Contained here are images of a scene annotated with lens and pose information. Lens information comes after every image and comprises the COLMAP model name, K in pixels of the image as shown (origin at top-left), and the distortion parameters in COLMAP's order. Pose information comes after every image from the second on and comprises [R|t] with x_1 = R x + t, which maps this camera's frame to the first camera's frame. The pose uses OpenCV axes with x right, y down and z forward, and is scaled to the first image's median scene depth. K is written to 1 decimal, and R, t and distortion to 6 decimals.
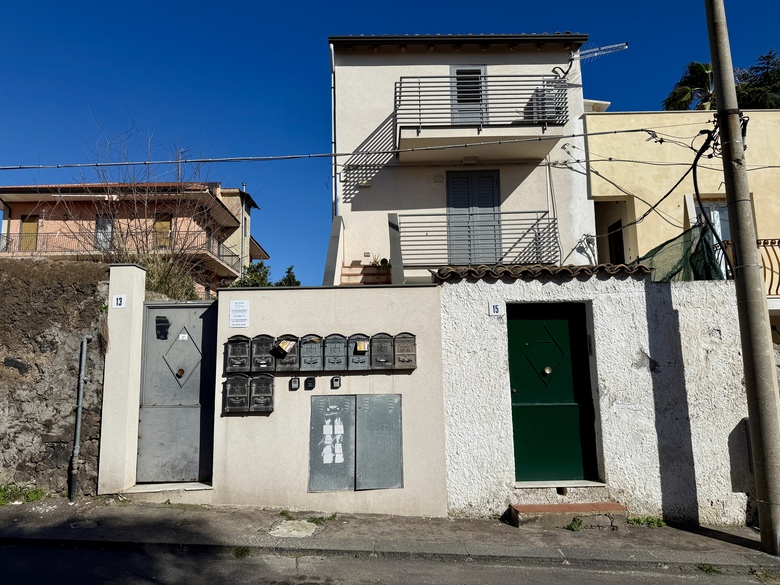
lens RADIAL K [[551.0, 0, 392.1], [0, 551.0, 287.7], [0, 0, 1]] dist [0.057048, -0.055177]
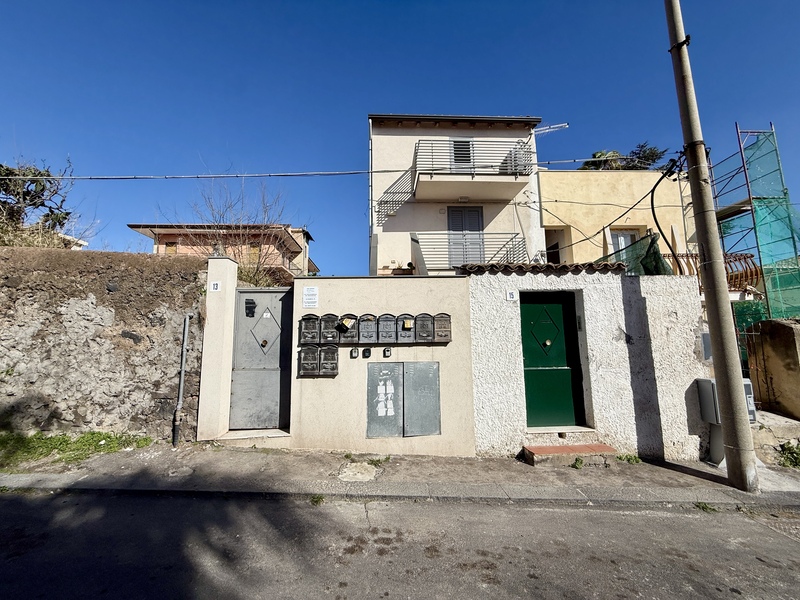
lens RADIAL K [[319.4, 0, 401.2], [0, 319.4, 296.7], [0, 0, 1]] dist [-0.000484, 0.000551]
pose [[0.999319, 0.008844, 0.035823, -0.097159], [-0.009425, 0.999826, 0.016083, 0.032340], [-0.035674, -0.016410, 0.999229, 0.267254]]
